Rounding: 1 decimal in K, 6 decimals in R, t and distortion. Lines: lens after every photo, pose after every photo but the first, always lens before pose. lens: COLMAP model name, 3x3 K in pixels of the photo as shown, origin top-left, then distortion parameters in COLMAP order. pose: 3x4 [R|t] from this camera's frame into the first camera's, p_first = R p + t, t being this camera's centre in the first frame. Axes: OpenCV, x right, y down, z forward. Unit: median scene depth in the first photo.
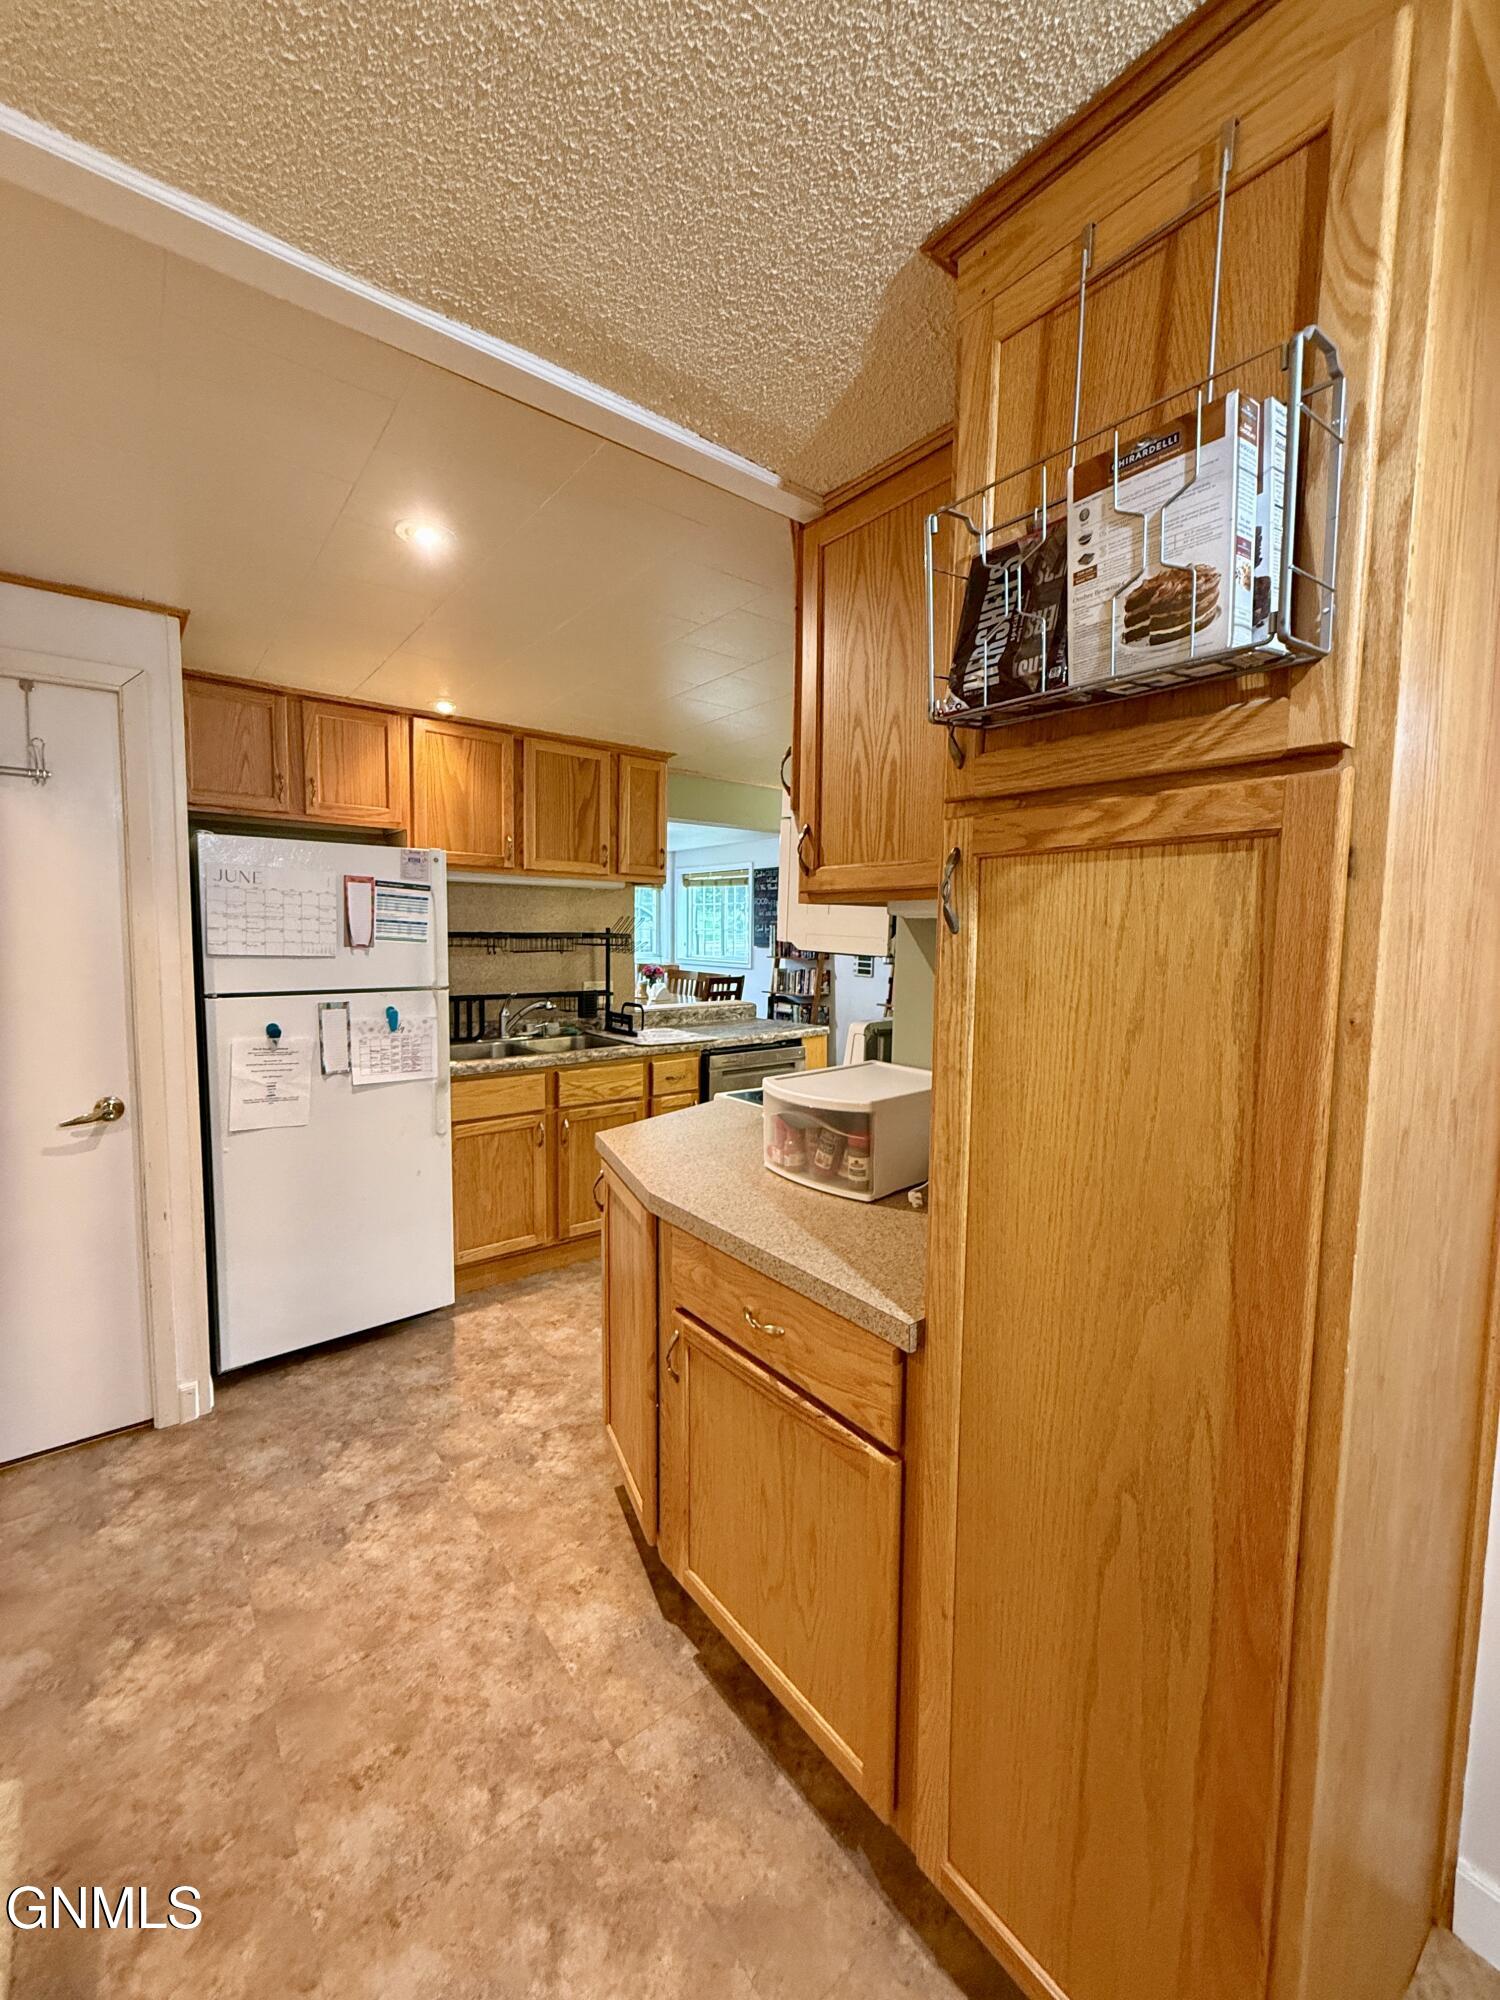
lens RADIAL K [[795.9, 0, 750.2], [0, 795.9, 998.2], [0, 0, 1]] dist [0.001096, 0.000059]
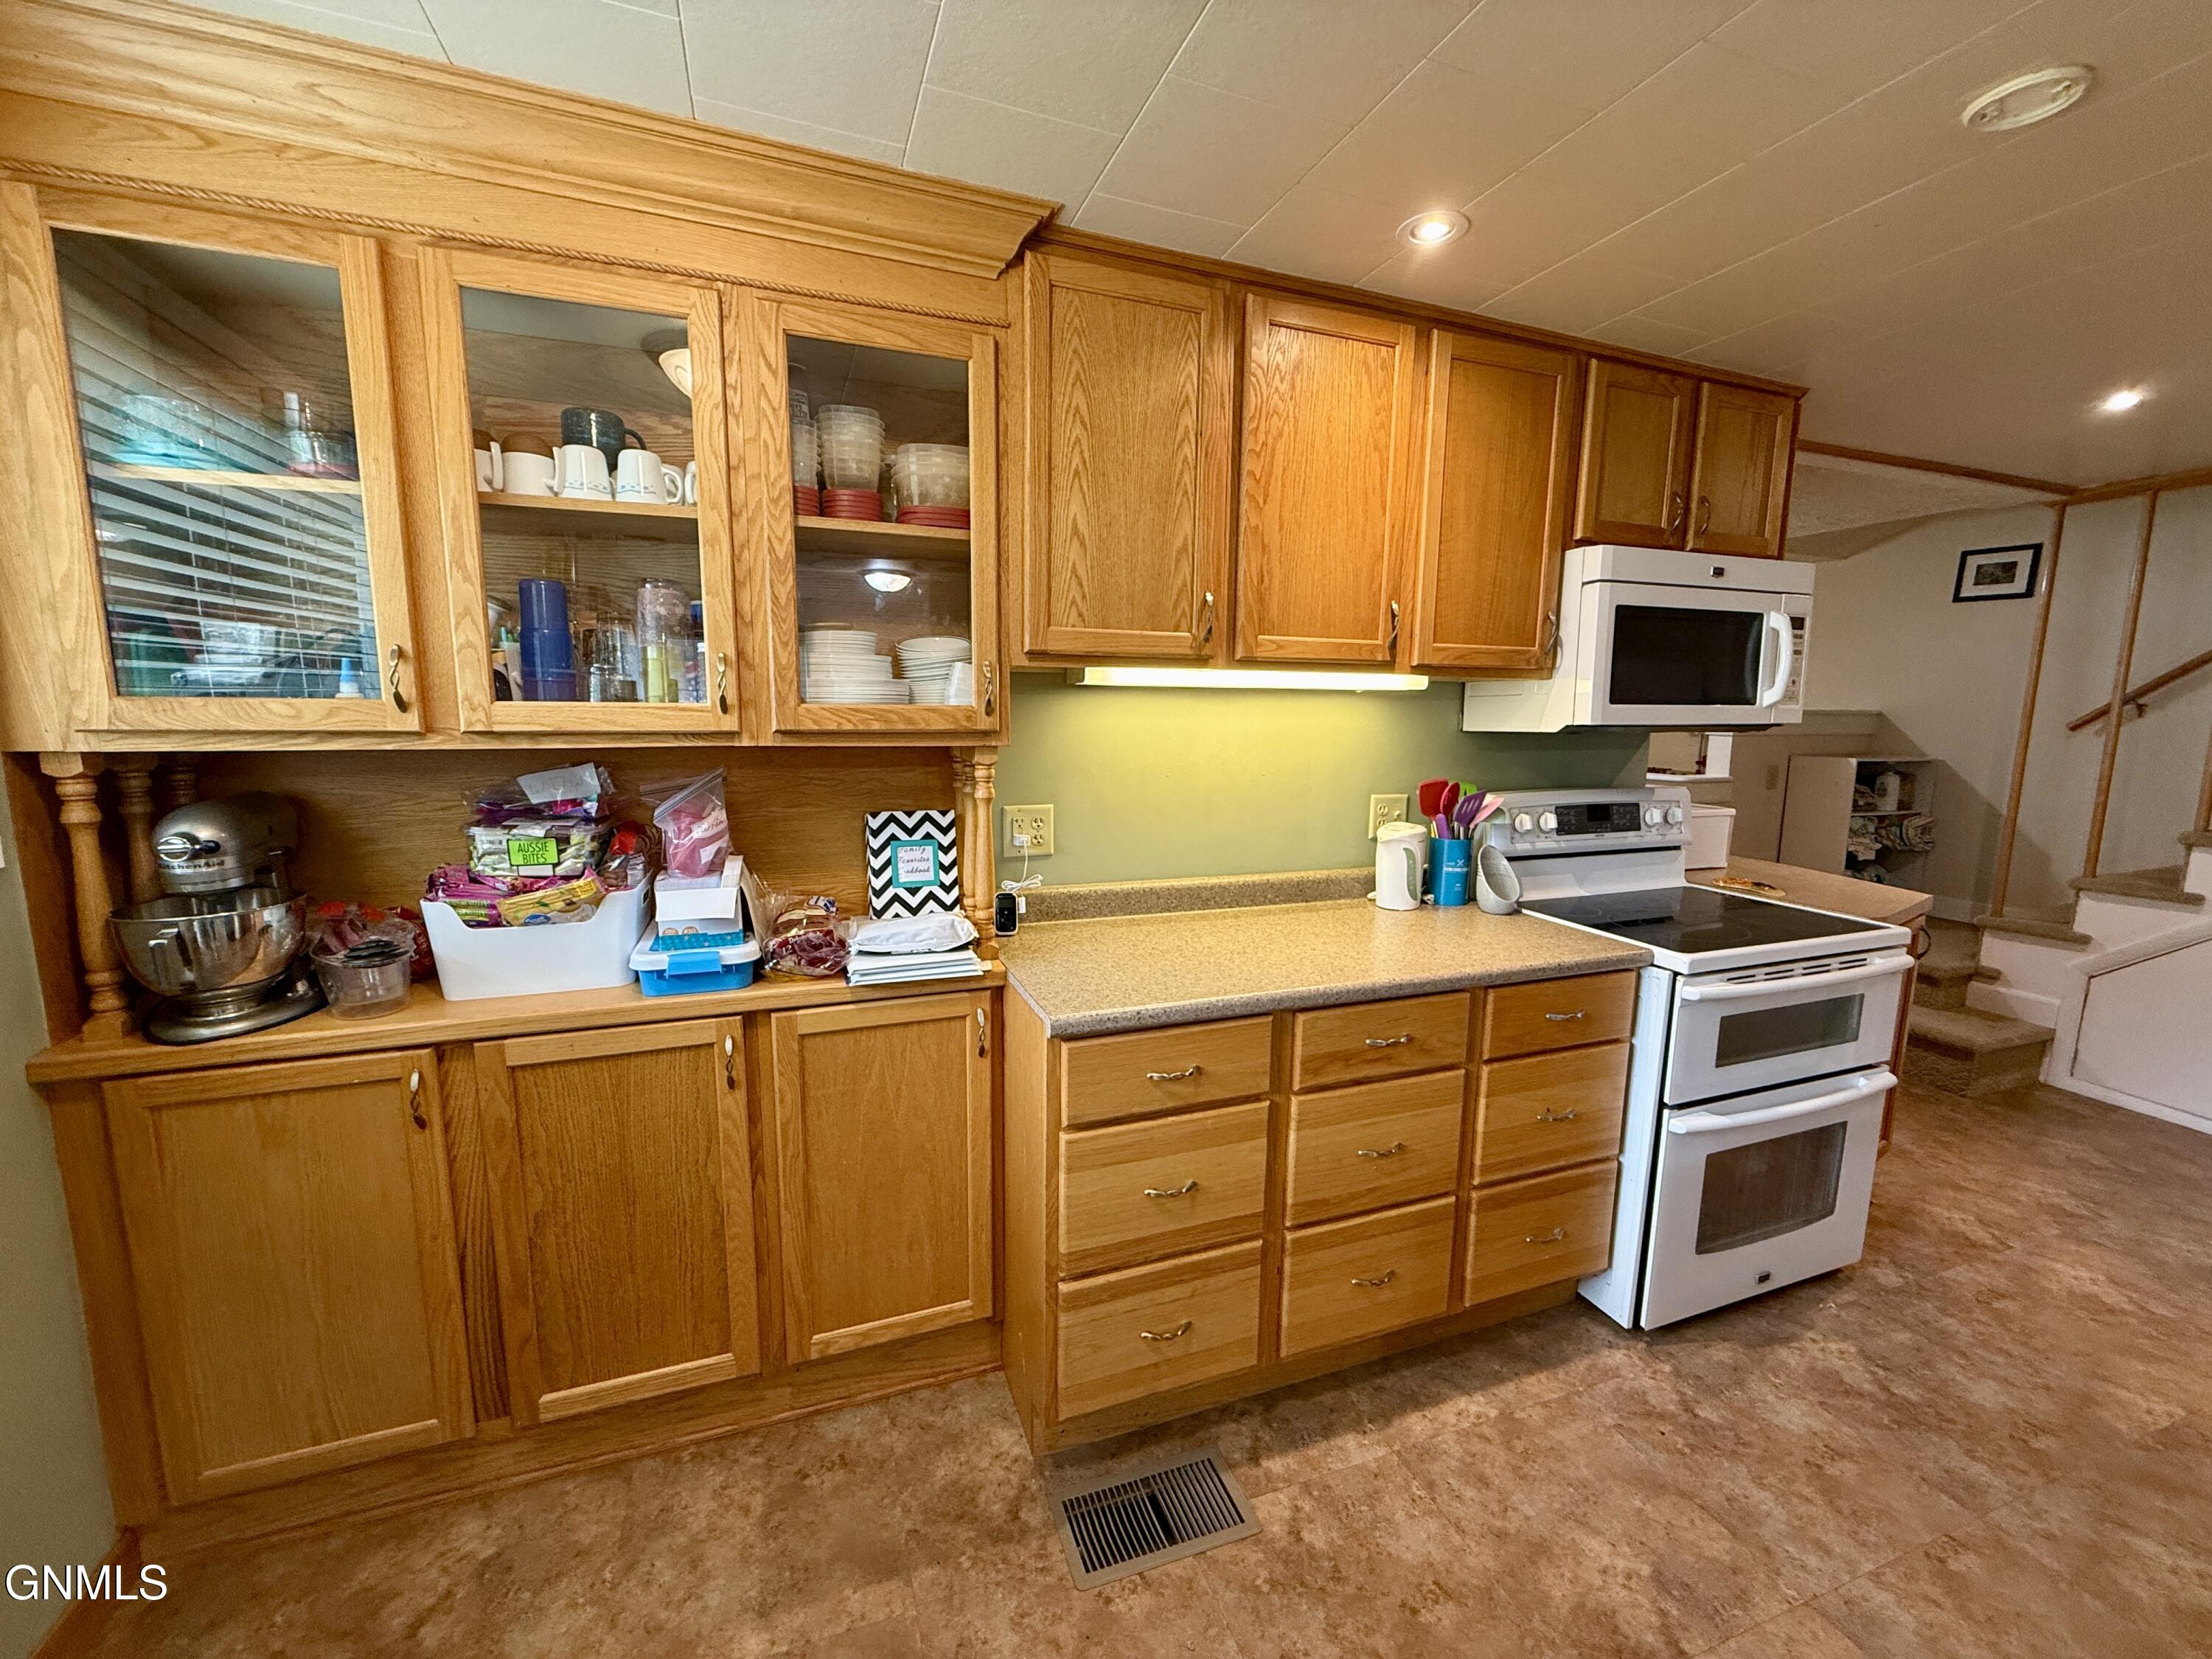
lens RADIAL K [[880.2, 0, 1102.9], [0, 880.2, 826.9], [0, 0, 1]] dist [0.001096, 0.000059]
pose [[-0.949648, -0.070222, 0.305350, 0.311417], [-0.000429, 0.974851, 0.222855, -0.115041], [-0.313320, 0.211503, -0.925795, 1.412513]]
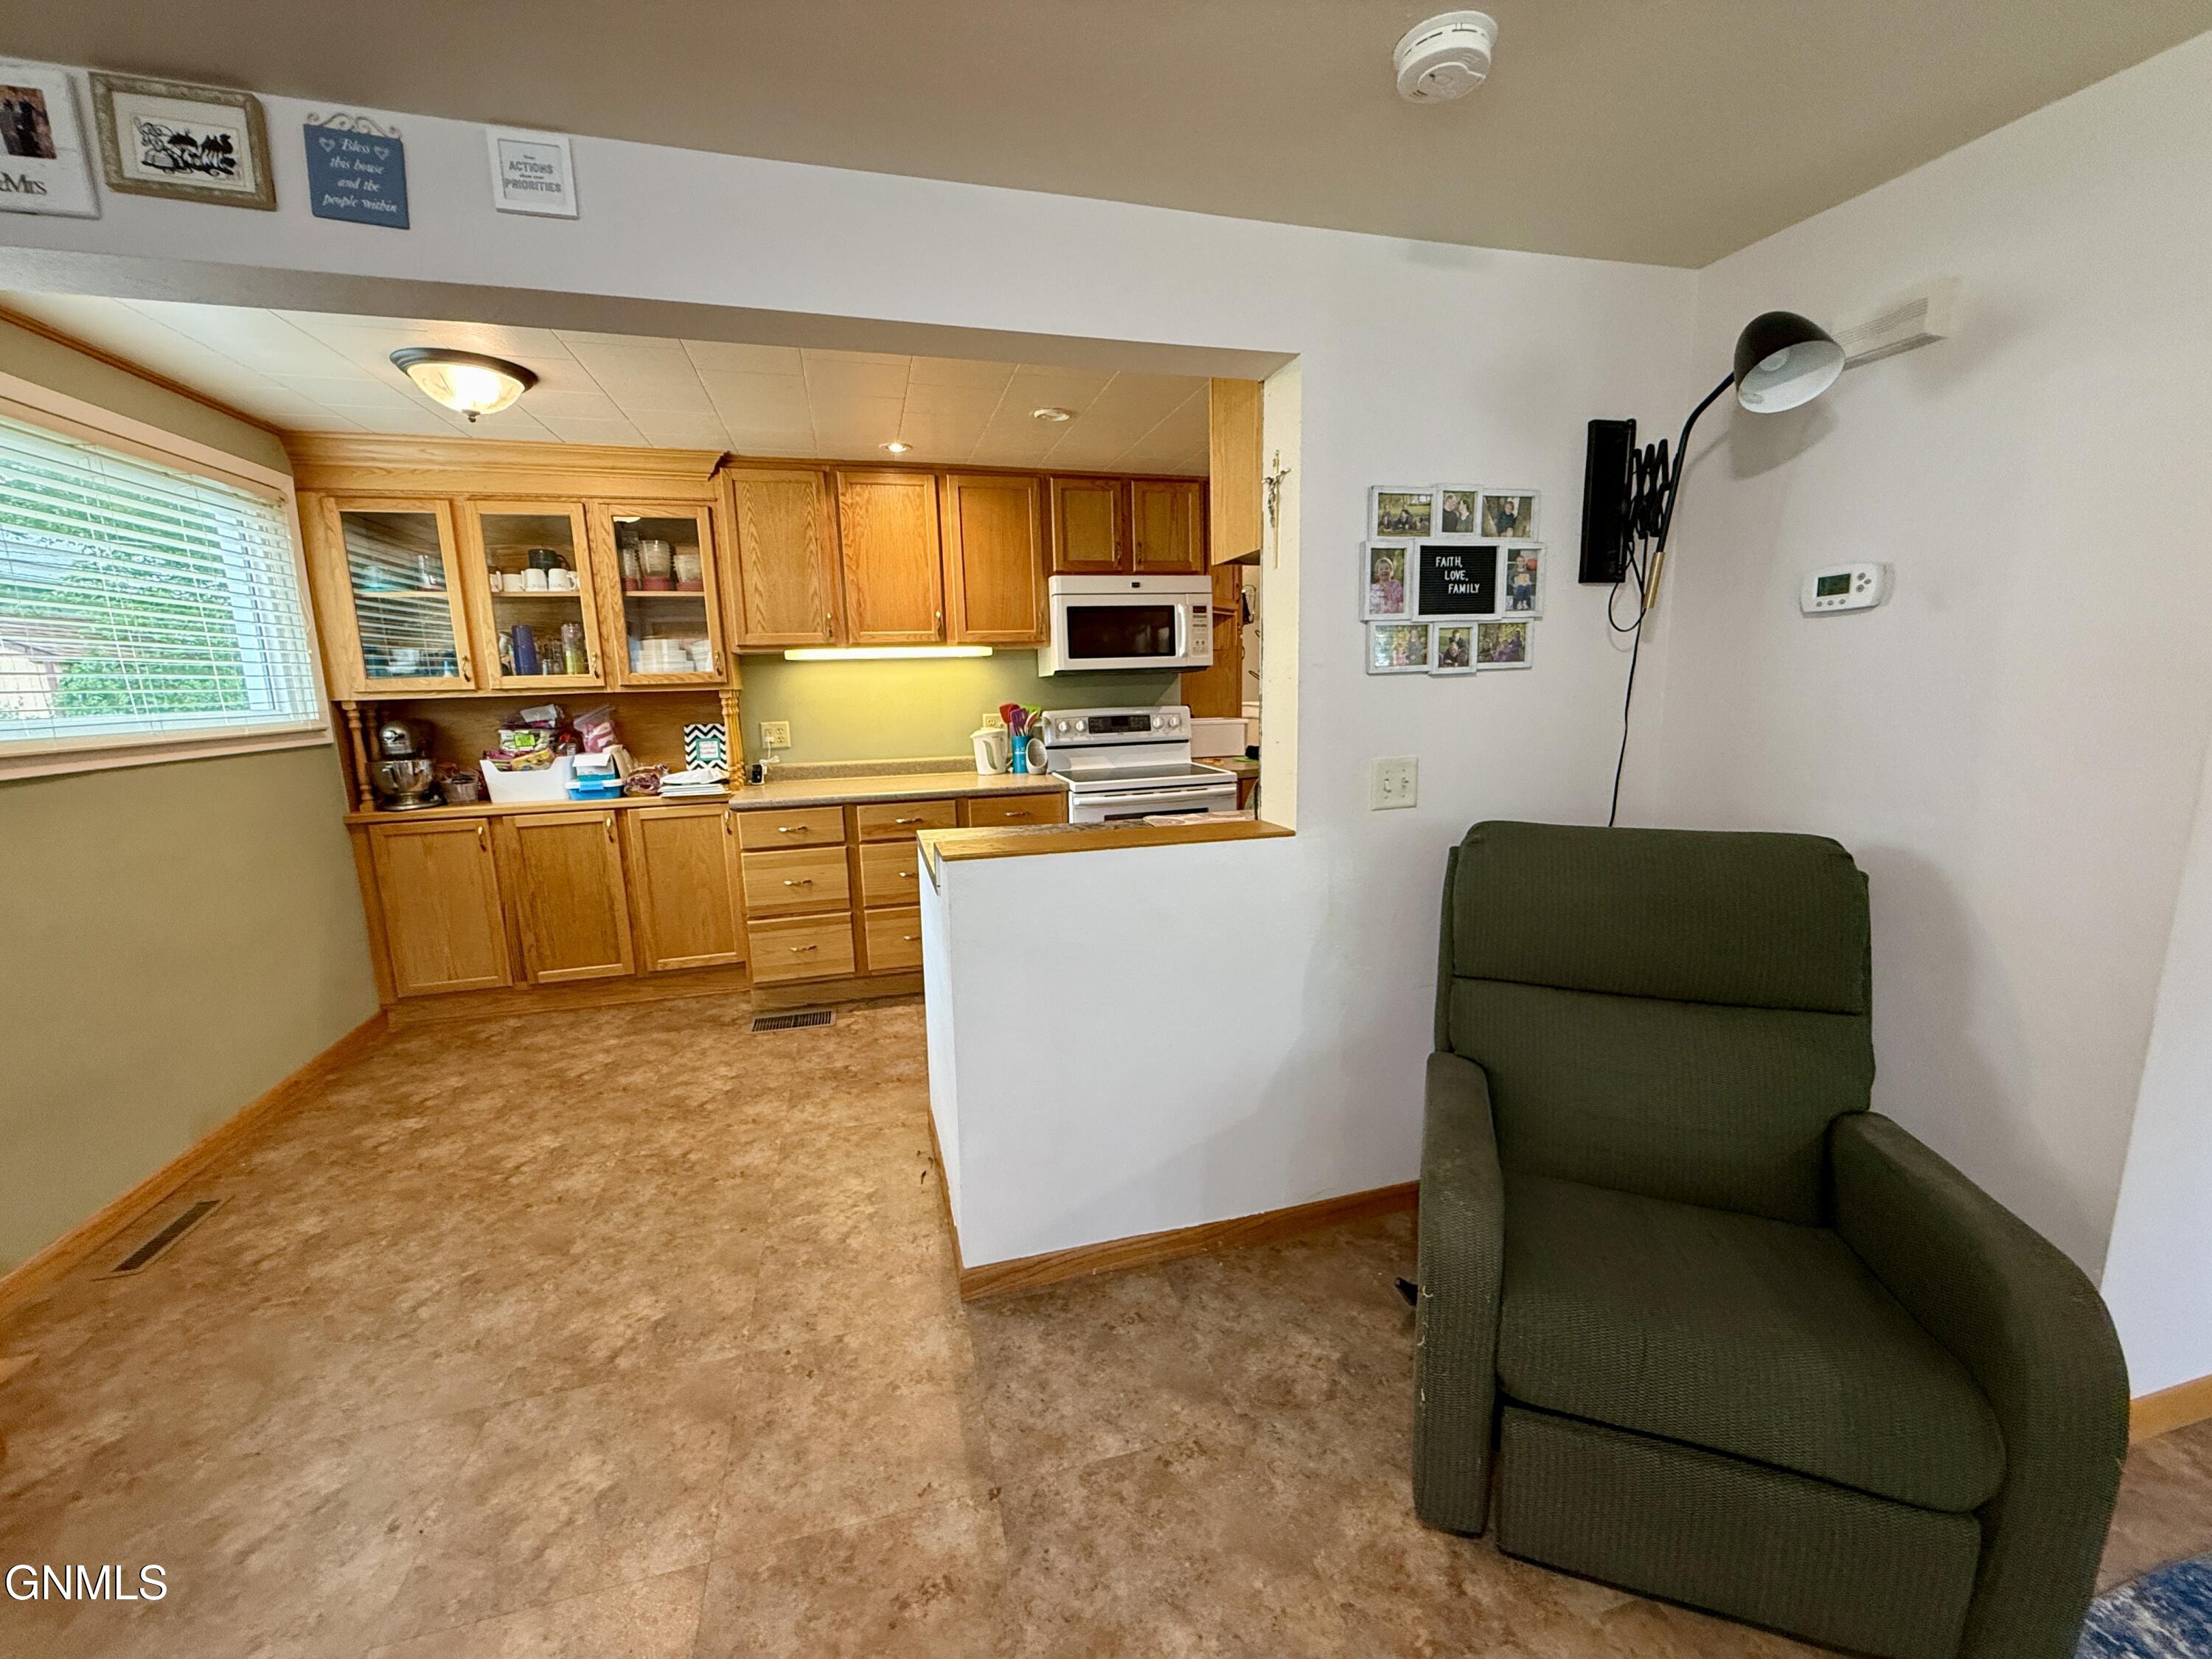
lens RADIAL K [[880.2, 0, 1102.9], [0, 880.2, 826.9], [0, 0, 1]] dist [0.001096, 0.000059]
pose [[-0.921200, -0.058882, 0.384609, -0.307441], [0.043606, 0.966632, 0.252430, -0.138094], [-0.386639, 0.249310, -0.887893, 1.774341]]
